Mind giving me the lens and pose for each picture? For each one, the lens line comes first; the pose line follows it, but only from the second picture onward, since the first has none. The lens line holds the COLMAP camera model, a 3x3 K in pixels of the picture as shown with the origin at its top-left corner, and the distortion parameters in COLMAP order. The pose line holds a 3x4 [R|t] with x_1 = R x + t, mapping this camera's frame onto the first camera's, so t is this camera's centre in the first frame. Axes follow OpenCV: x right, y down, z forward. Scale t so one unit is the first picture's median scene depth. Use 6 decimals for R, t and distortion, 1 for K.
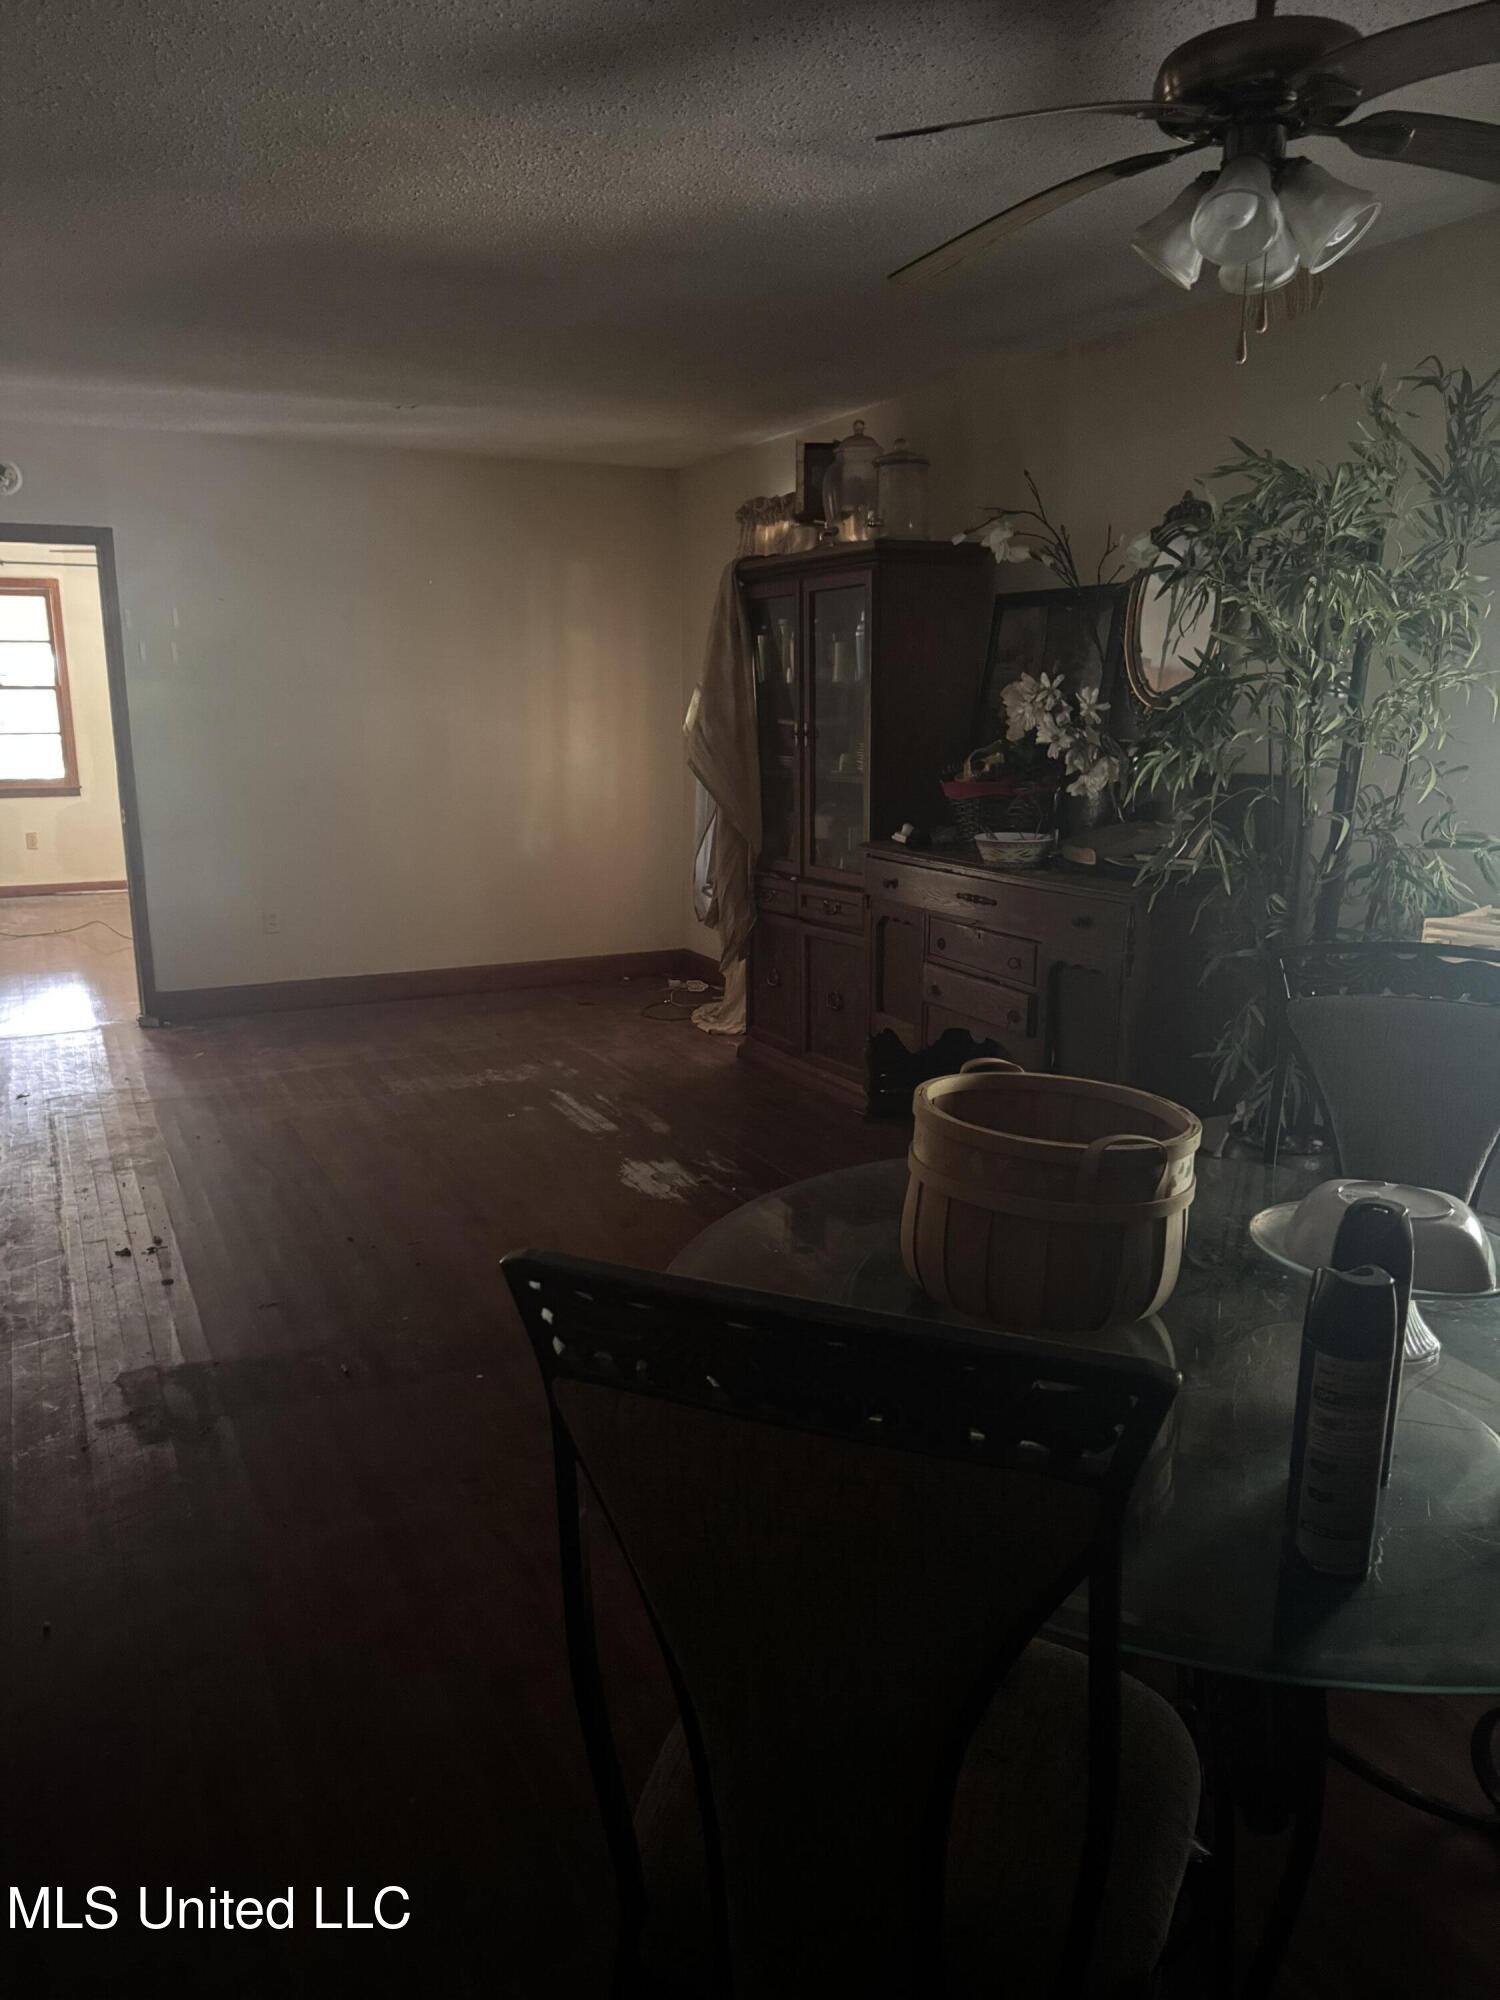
lens RADIAL K [[1417.1, 0, 750.0], [0, 1417.1, 1000.0], [0, 0, 1]] dist [0.175336, -0.337452]
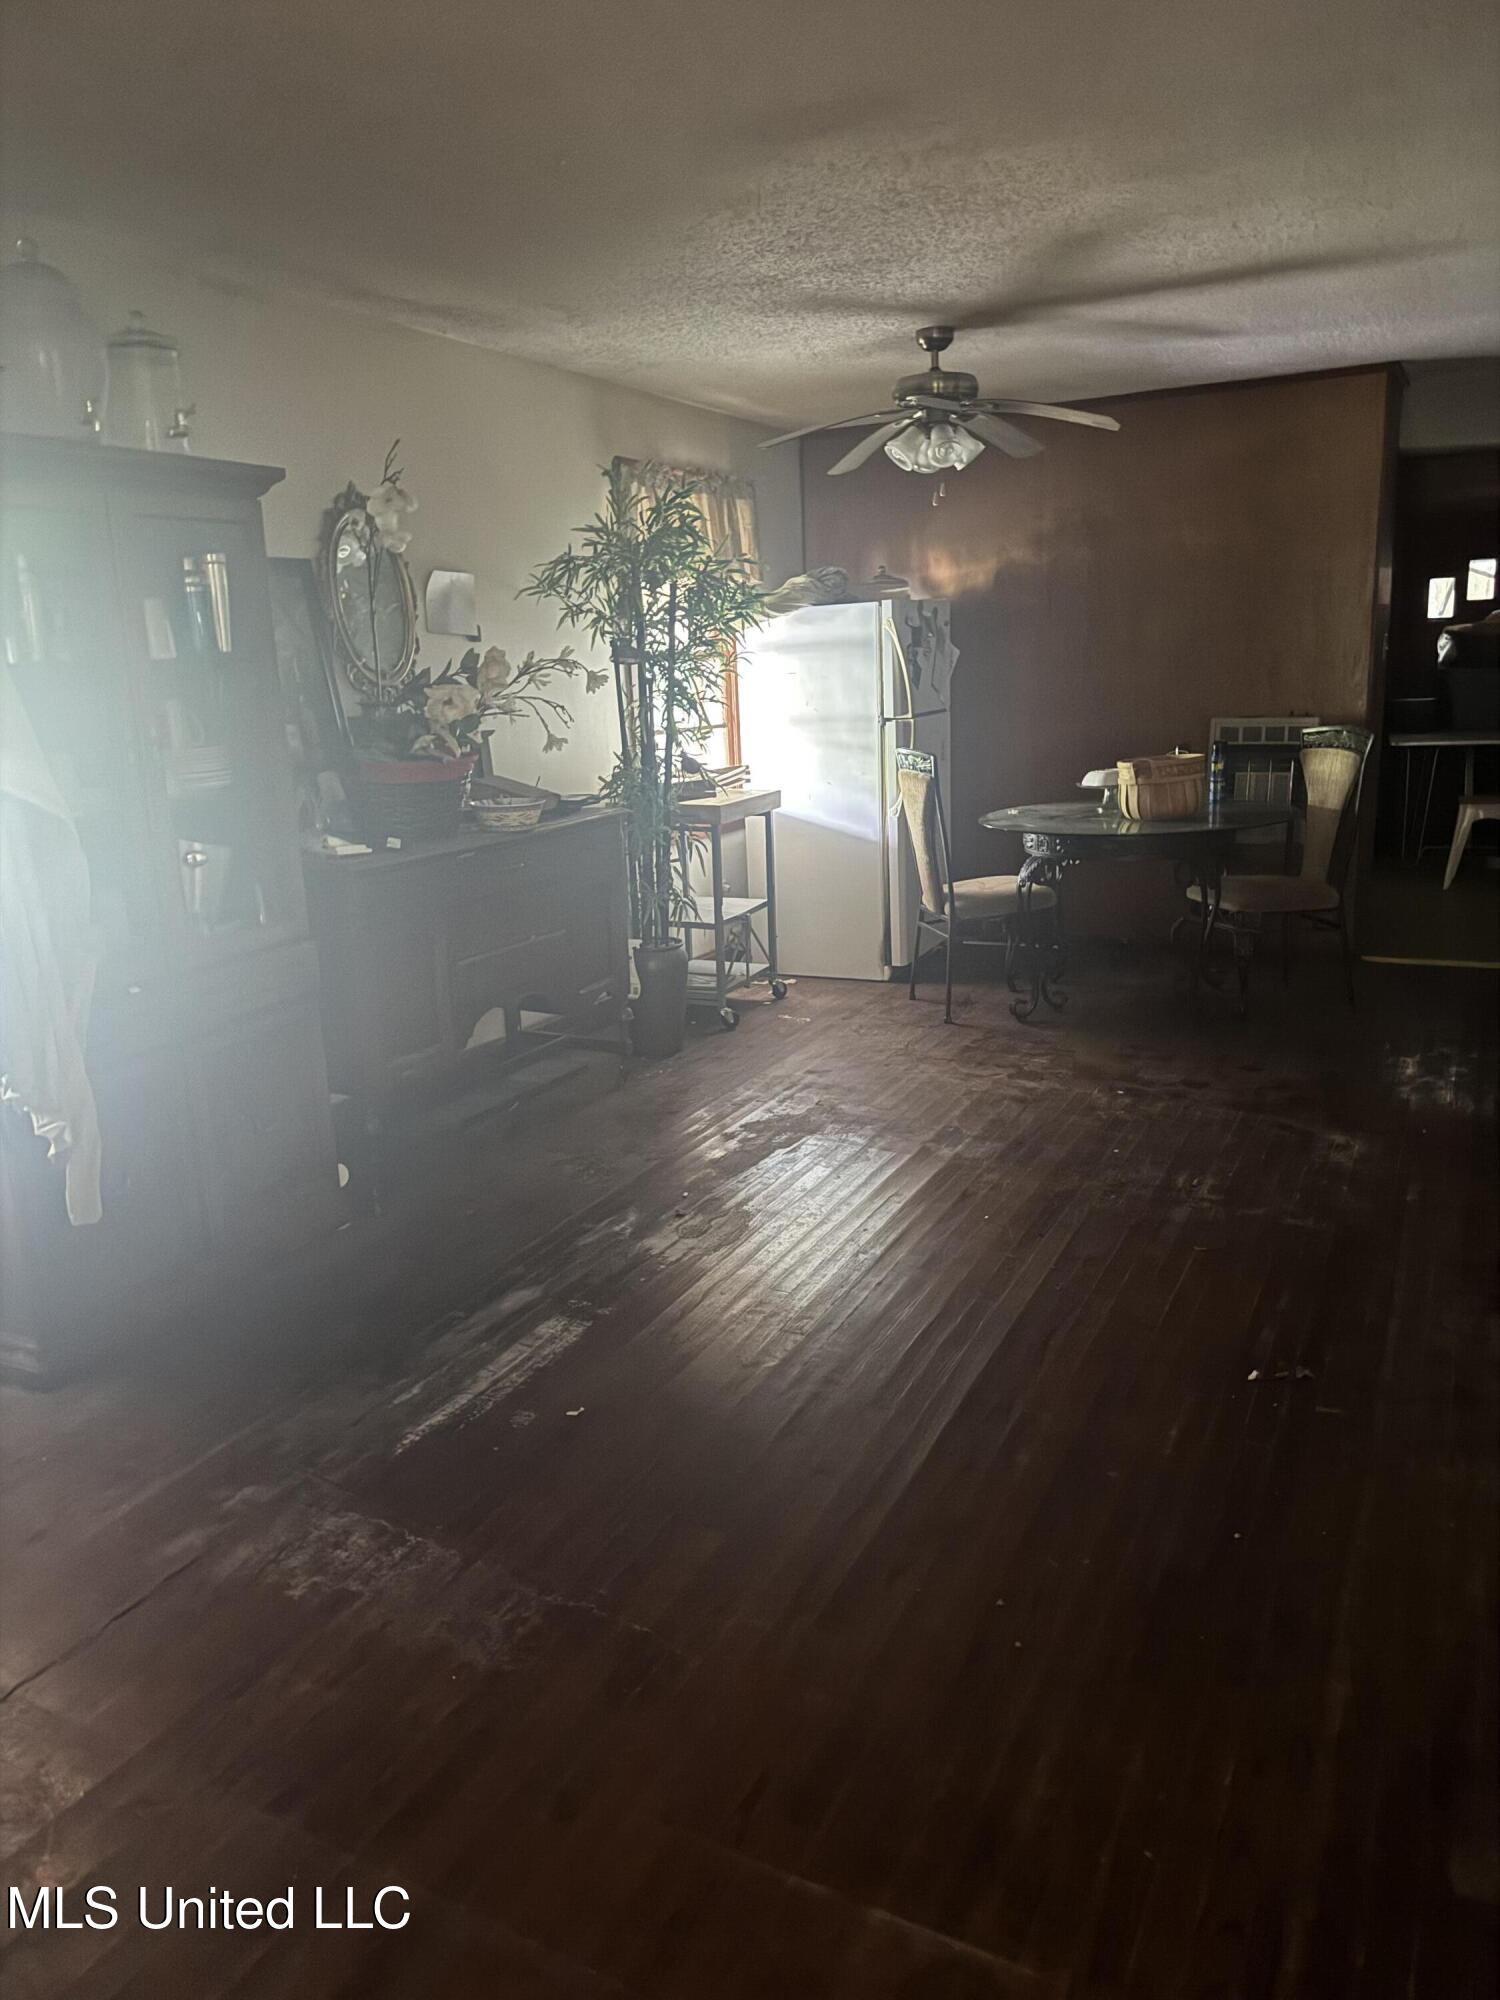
lens RADIAL K [[1417.1, 0, 750.0], [0, 1417.1, 1000.0], [0, 0, 1]] dist [0.175336, -0.337452]
pose [[-0.599213, -0.163561, 0.783704, -0.624688], [0.204753, 0.915043, 0.347524, -0.250301], [-0.773964, 0.368706, -0.514816, 1.171832]]
